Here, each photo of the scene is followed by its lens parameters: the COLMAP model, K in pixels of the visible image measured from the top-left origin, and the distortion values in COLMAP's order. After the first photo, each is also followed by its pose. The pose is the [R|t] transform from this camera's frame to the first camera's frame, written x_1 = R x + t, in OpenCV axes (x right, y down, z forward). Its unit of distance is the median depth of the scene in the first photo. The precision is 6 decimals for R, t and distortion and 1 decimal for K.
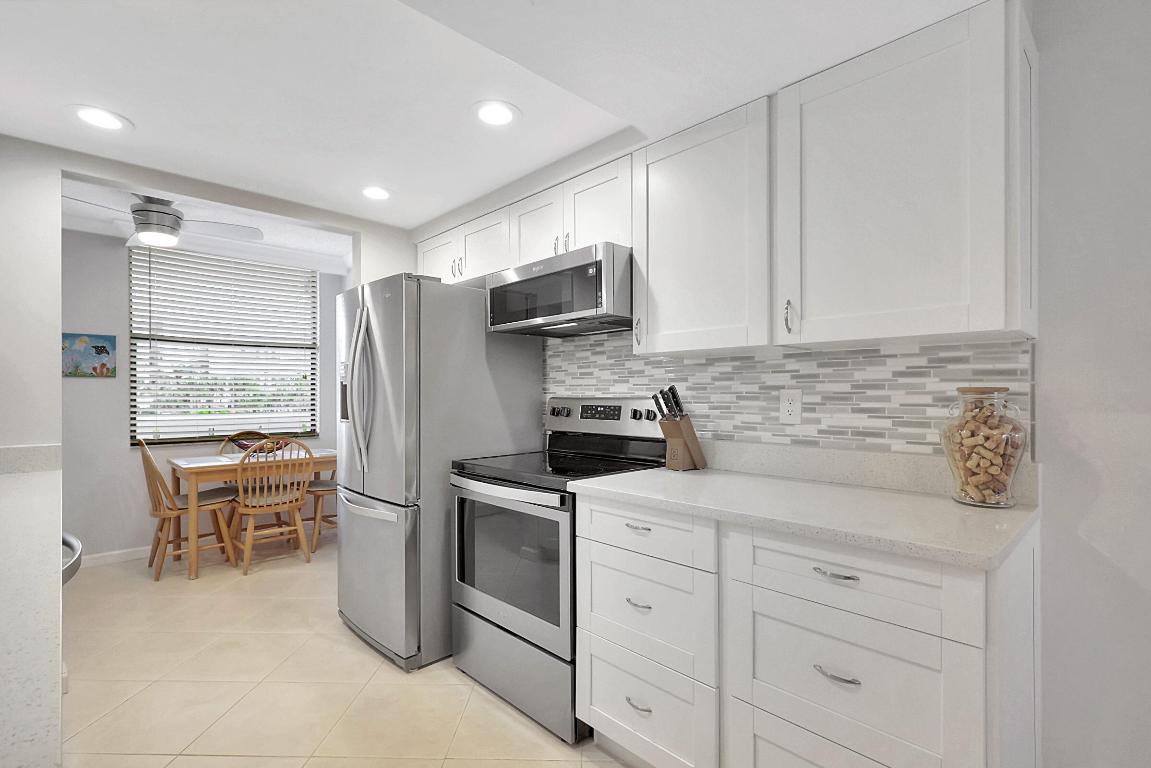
lens RADIAL K [[545.4, 0, 593.6], [0, 545.4, 395.5], [0, 0, 1]] dist [-0.002979, -0.000602]
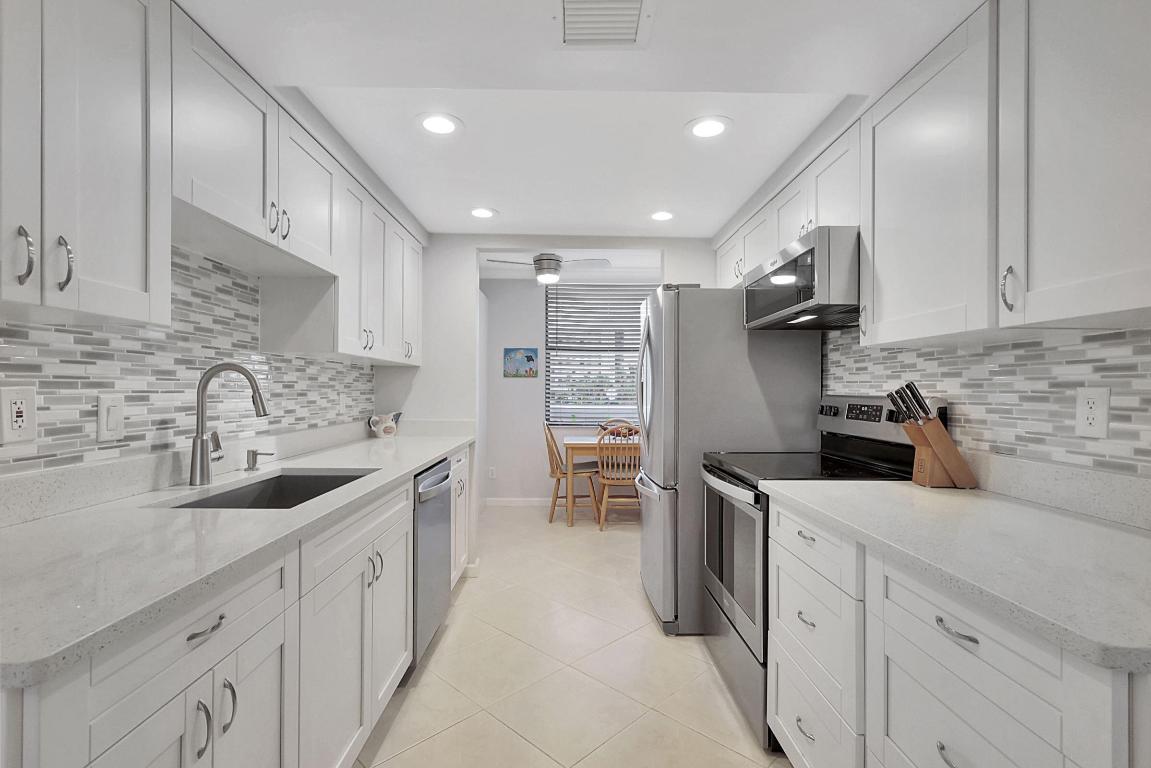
lens RADIAL K [[545.4, 0, 560.6], [0, 545.4, 391.5], [0, 0, 1]] dist [-0.002979, -0.000602]
pose [[0.711901, 0.007967, -0.702234, 0.324605], [-0.007590, 0.999965, 0.003651, -0.002758], [0.702238, 0.002731, 0.711937, 0.036724]]
